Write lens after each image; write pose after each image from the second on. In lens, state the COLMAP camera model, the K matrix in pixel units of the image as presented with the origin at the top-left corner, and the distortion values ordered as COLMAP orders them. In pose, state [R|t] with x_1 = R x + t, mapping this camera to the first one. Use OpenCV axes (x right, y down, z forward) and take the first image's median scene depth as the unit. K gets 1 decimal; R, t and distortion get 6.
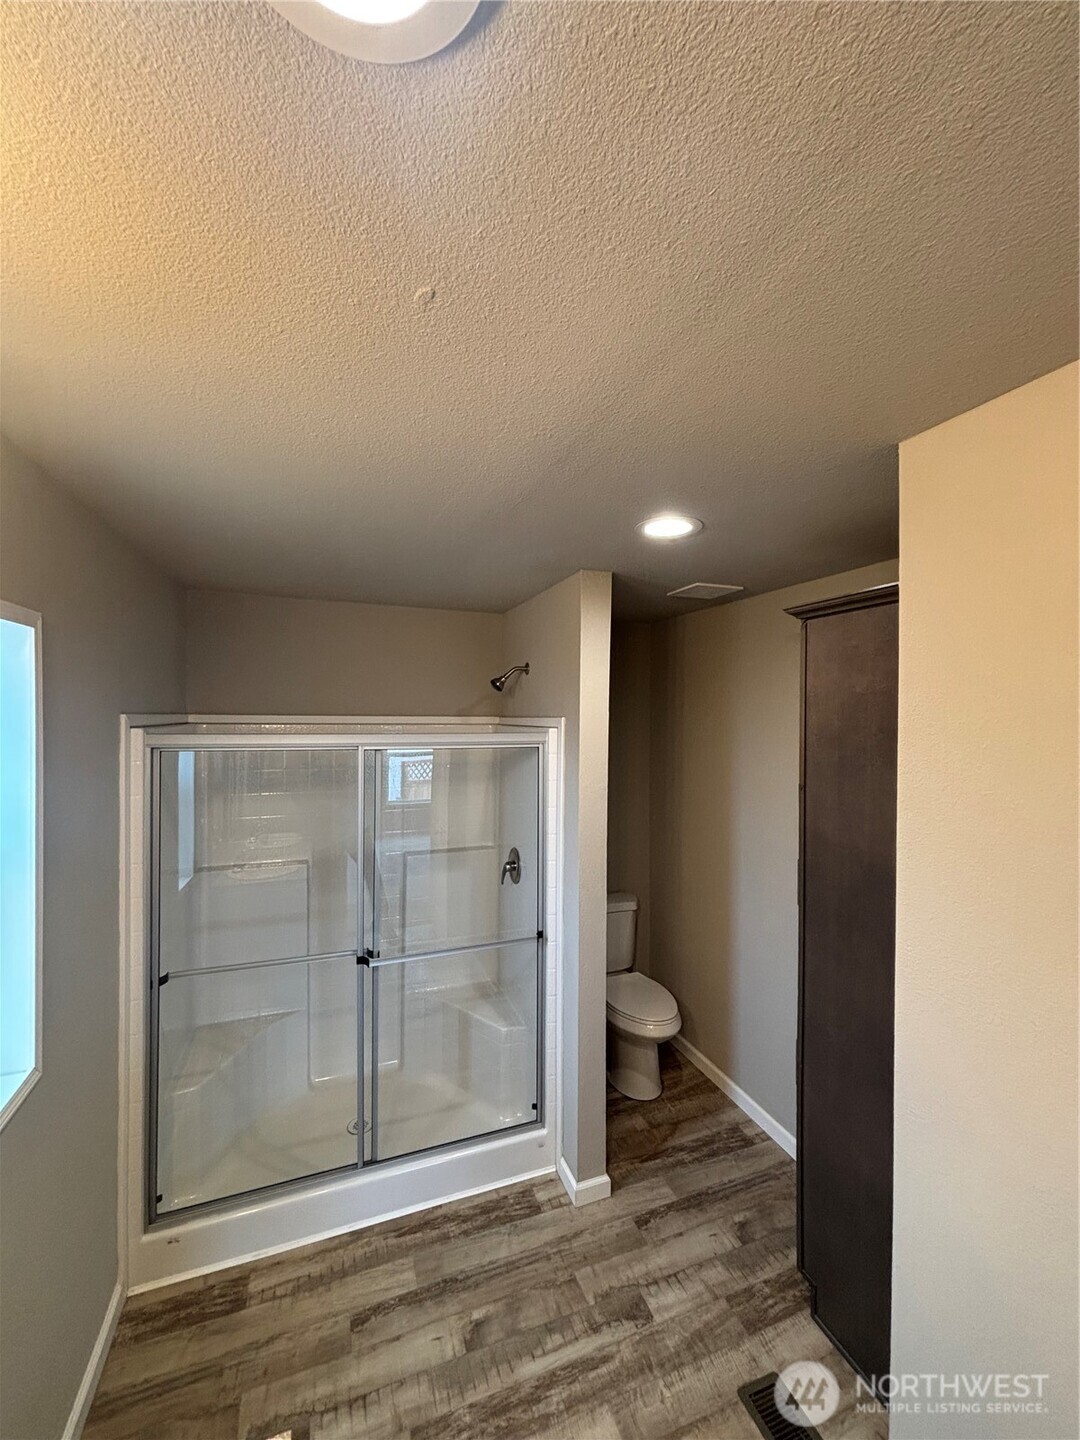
lens RADIAL K [[582.6, 0, 545.5], [0, 582.6, 720.7], [0, 0, 1]] dist [0.002936, 0.000402]
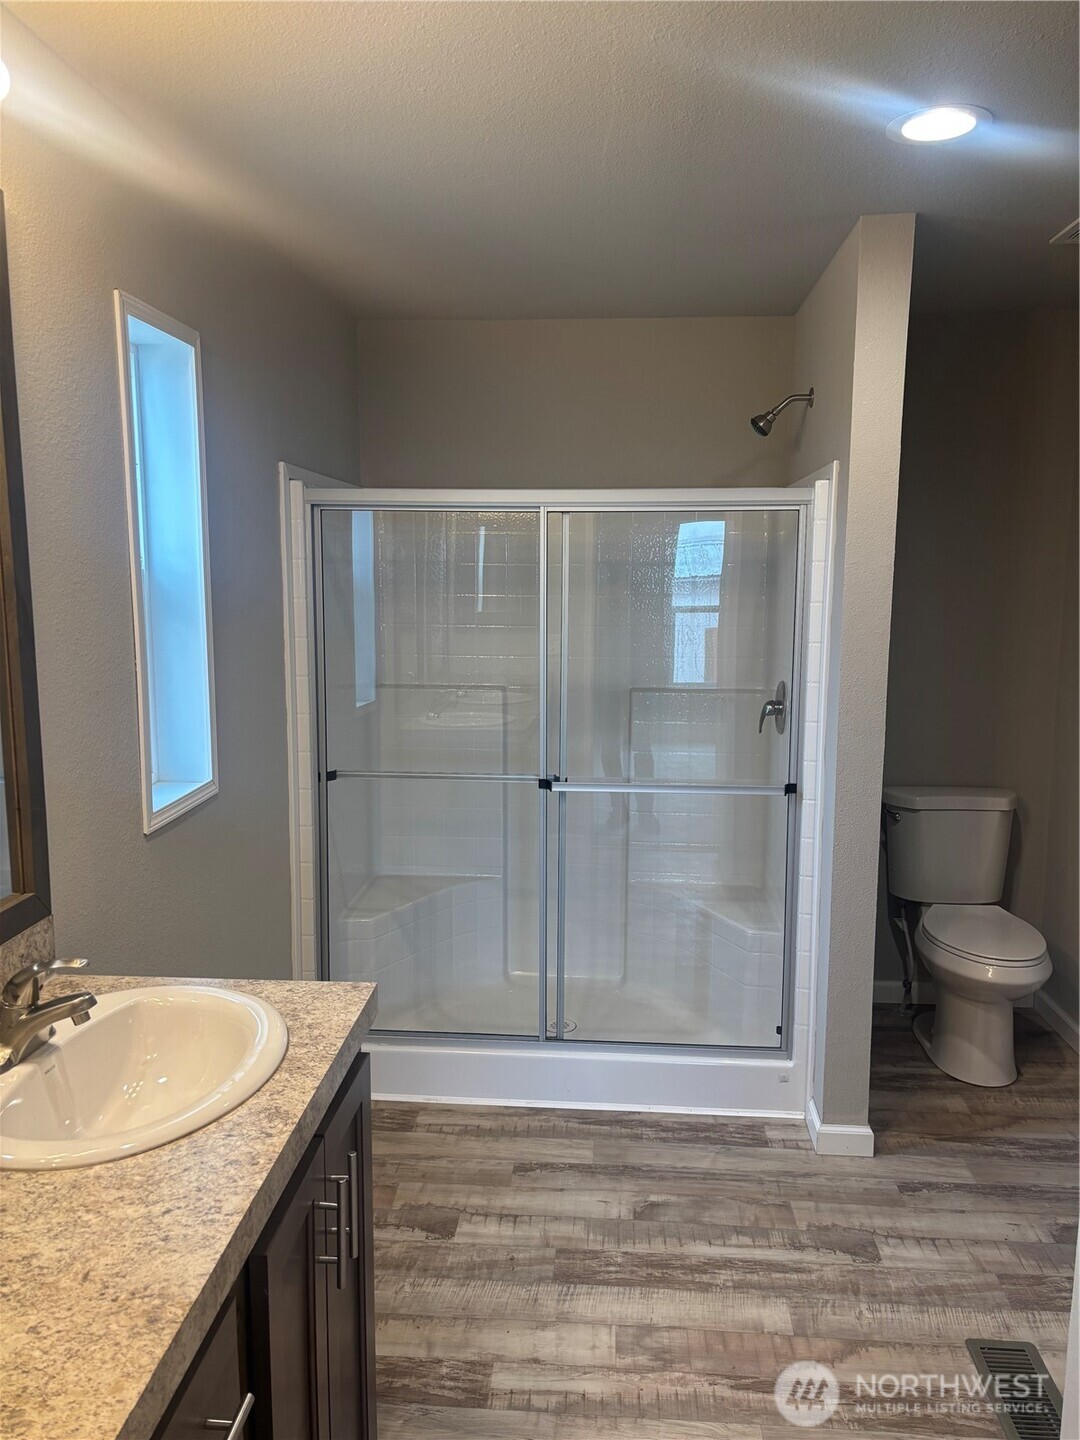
lens RADIAL K [[1086.5, 0, 541.0], [0, 1086.5, 722.4], [0, 0, 1]] dist [0.065201, -0.039244]
pose [[0.907272, 0.058353, -0.416476, 0.306248], [-0.002867, 0.991162, 0.132626, 0.144955], [0.420534, -0.119133, 0.899421, -0.327691]]
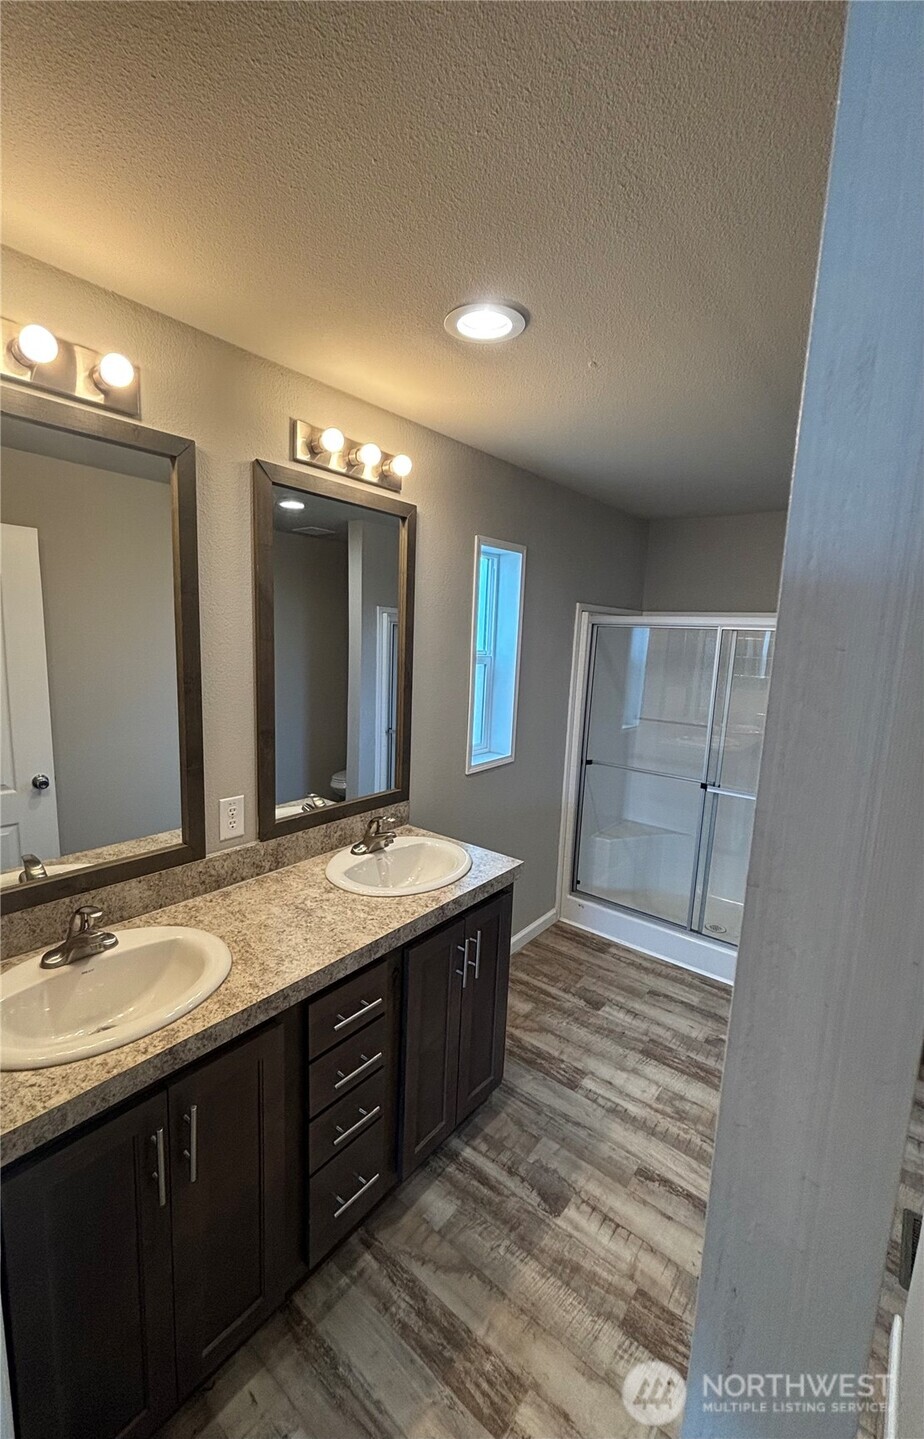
lens RADIAL K [[583.9, 0, 443.2], [0, 583.9, 724.1], [0, 0, 1]] dist [-0.002586, 0.000590]
pose [[0.493136, 0.140175, -0.858585, 0.574879], [-0.039714, 0.989532, 0.138744, 0.112198], [0.869045, -0.034322, 0.493541, -0.206007]]
